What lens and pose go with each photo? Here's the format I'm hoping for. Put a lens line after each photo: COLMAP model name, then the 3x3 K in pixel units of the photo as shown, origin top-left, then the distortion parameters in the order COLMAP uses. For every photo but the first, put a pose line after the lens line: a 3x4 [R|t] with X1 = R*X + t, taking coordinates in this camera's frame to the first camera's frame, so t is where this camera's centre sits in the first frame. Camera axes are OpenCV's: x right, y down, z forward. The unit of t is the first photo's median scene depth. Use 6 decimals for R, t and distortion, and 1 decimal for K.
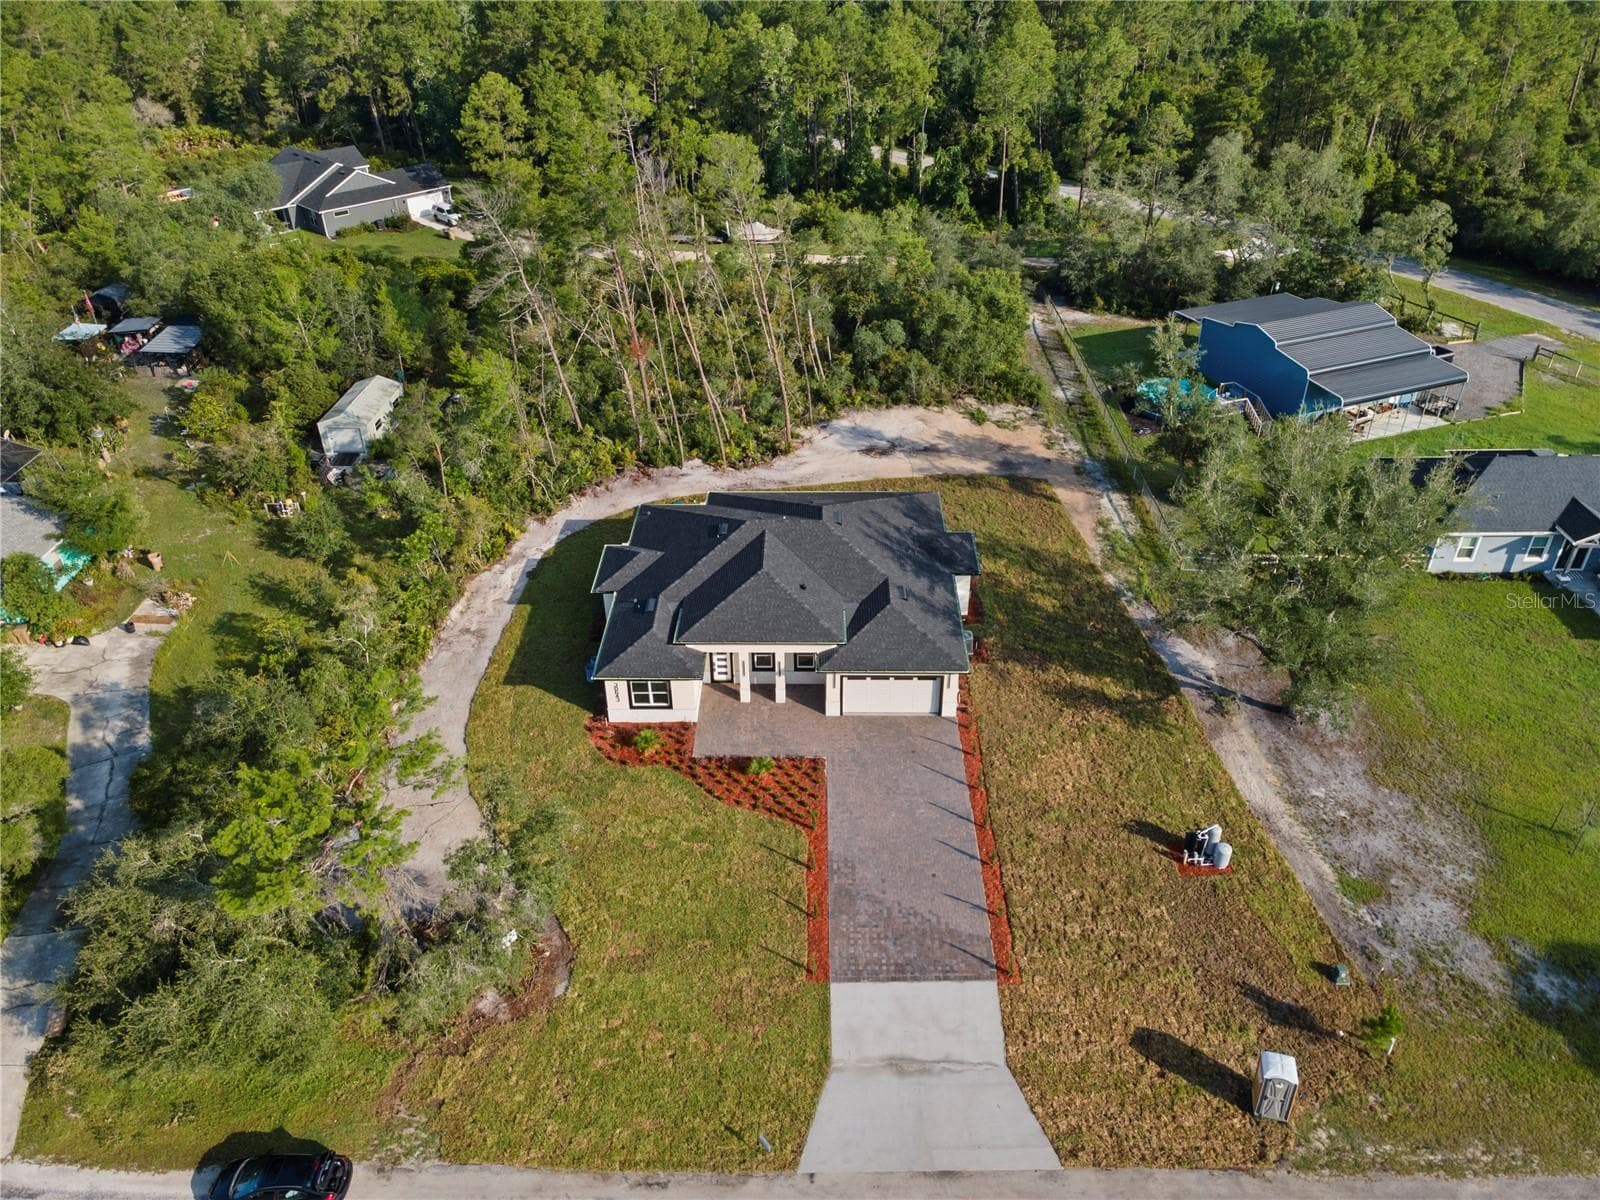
lens RADIAL K [[1164.3, 0, 791.6], [0, 1164.3, 592.4], [0, 0, 1]] dist [0.066207, -0.038836]
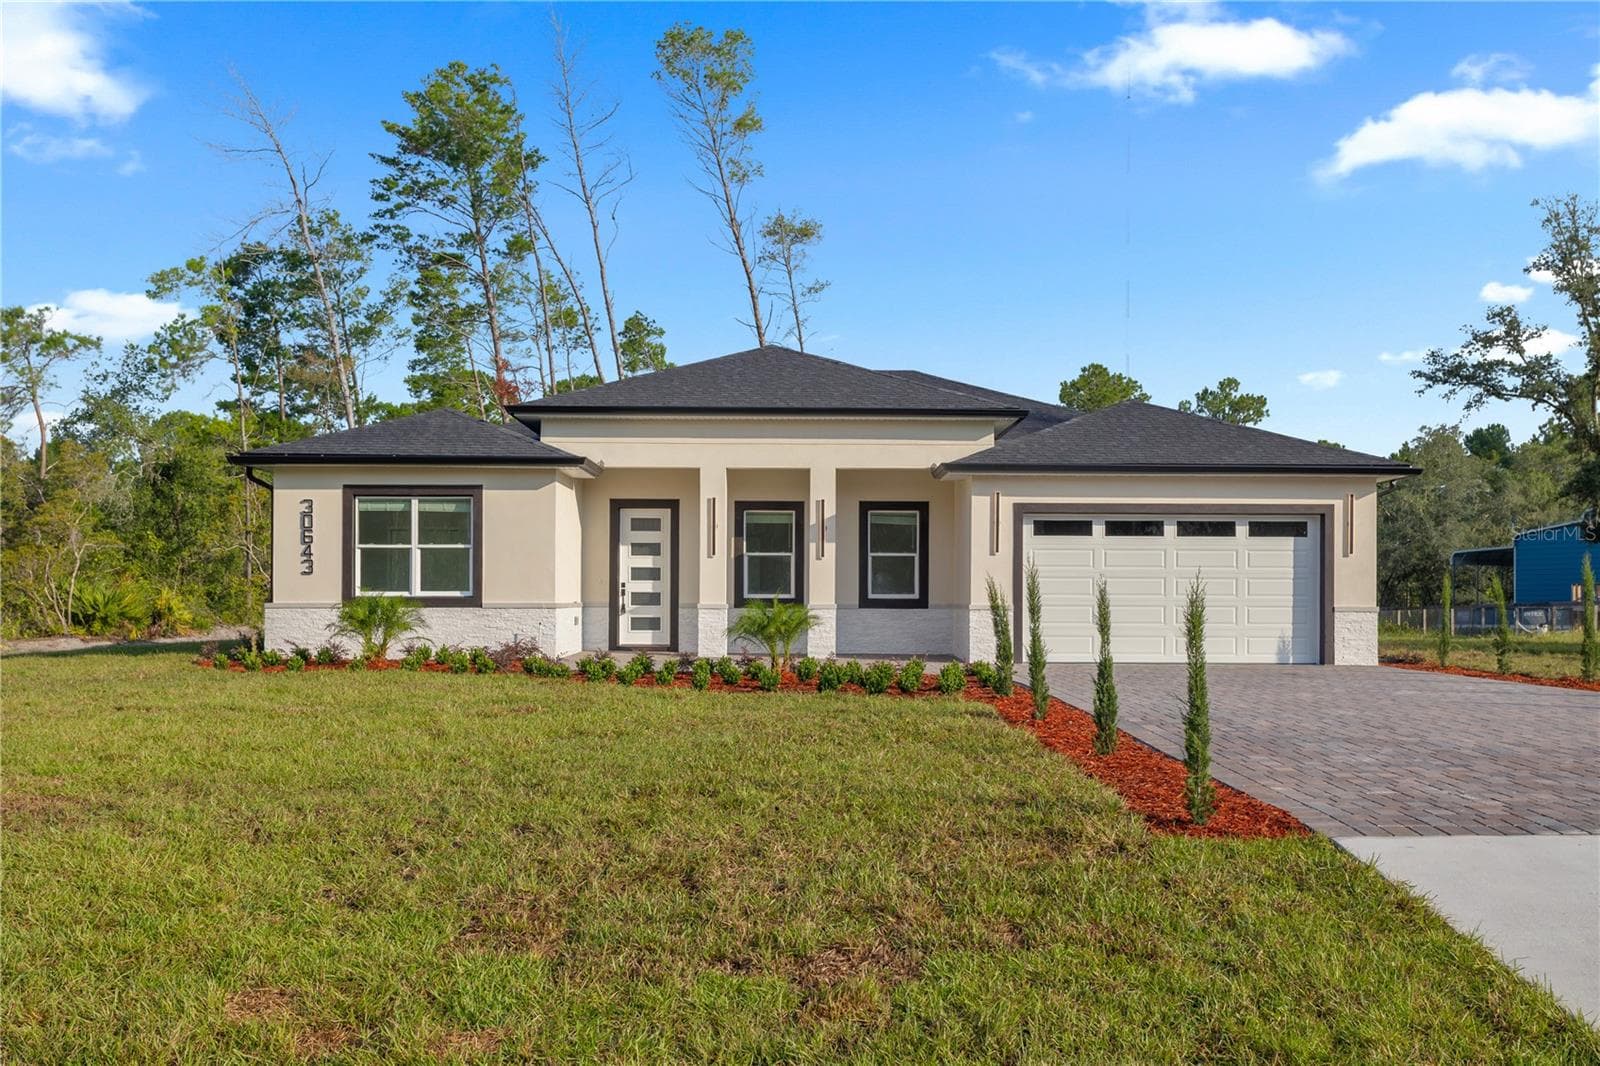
lens RADIAL K [[1549.0, 0, 807.4], [0, 1549.0, 590.8], [0, 0, 1]] dist [-0.005538, -0.011628]
pose [[0.999377, 0.013548, 0.032602, -0.022079], [0.006344, 0.839503, -0.543318, 0.247043], [-0.034731, 0.543186, 0.838894, 0.499635]]
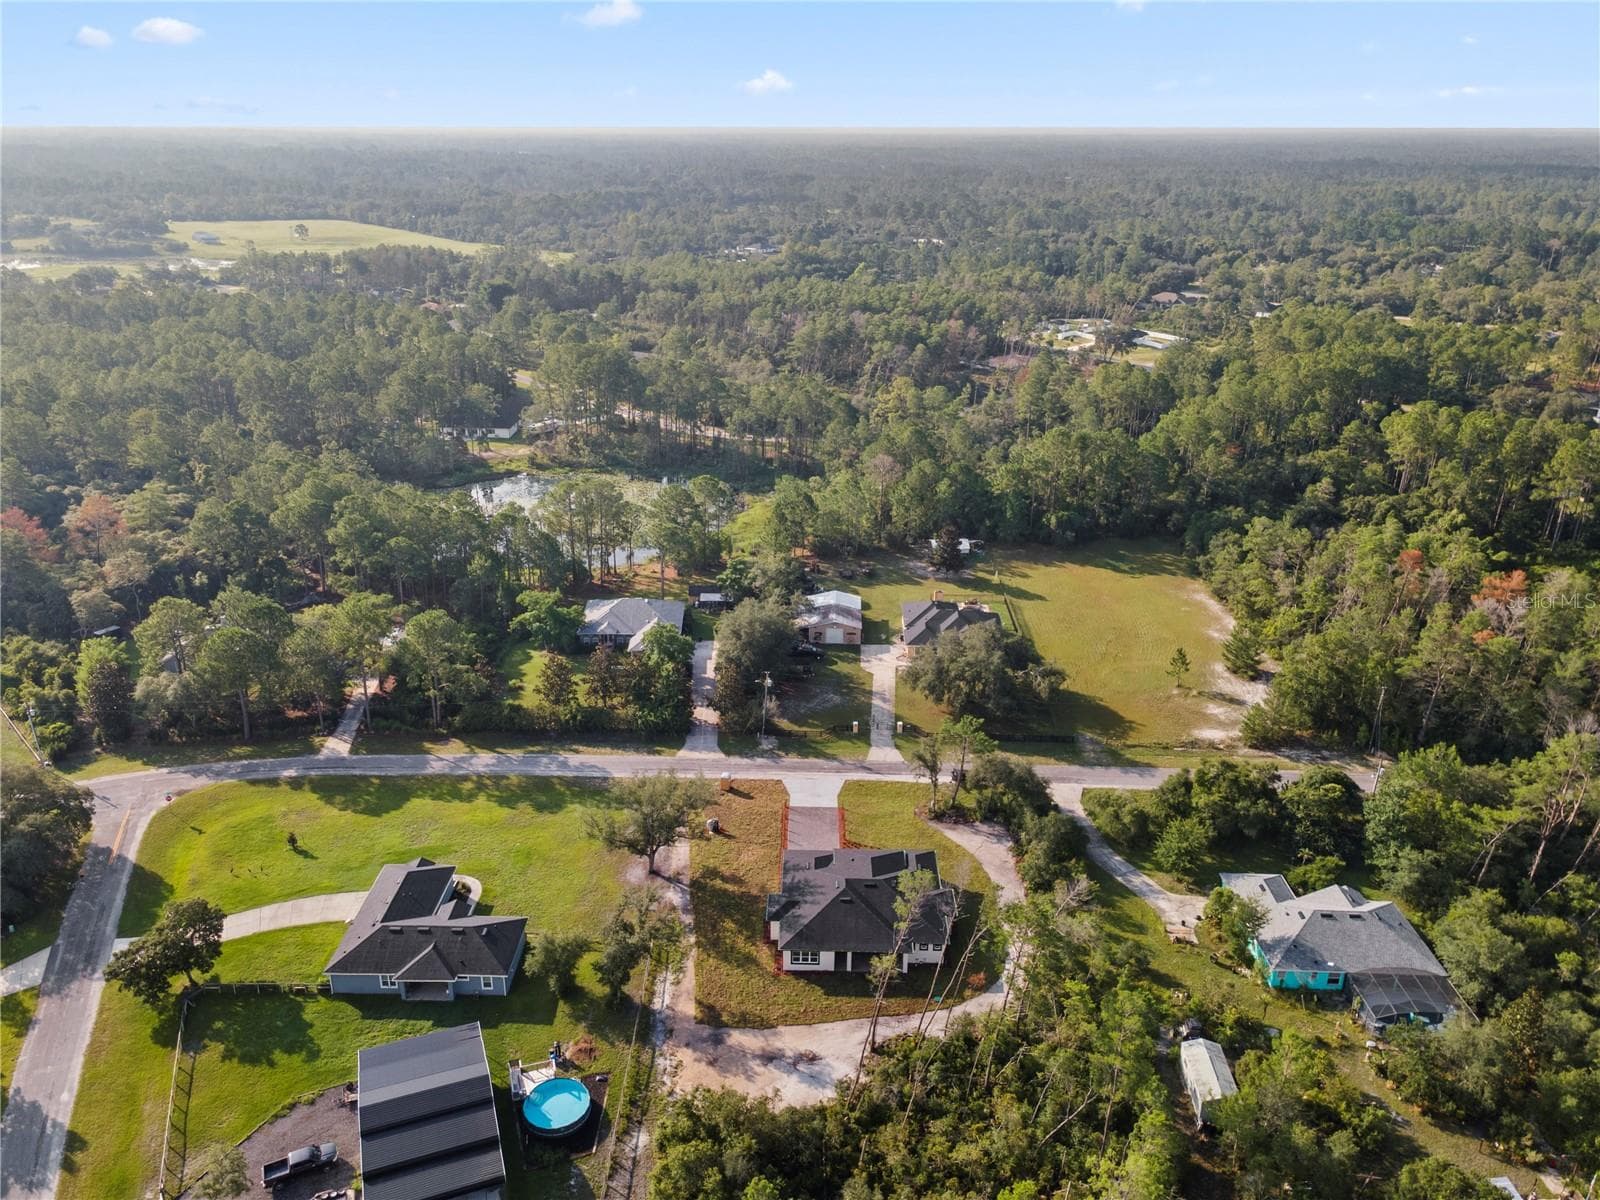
lens RADIAL K [[1184.0, 0, 792.0], [0, 1184.0, 591.1], [0, 0, 1]] dist [0.061676, -0.100895]
pose [[-0.999986, 0.005181, 0.001091, 0.096633], [0.003879, 0.576671, 0.816967, -1.744739], [0.003604, 0.816960, -0.576683, 1.509713]]
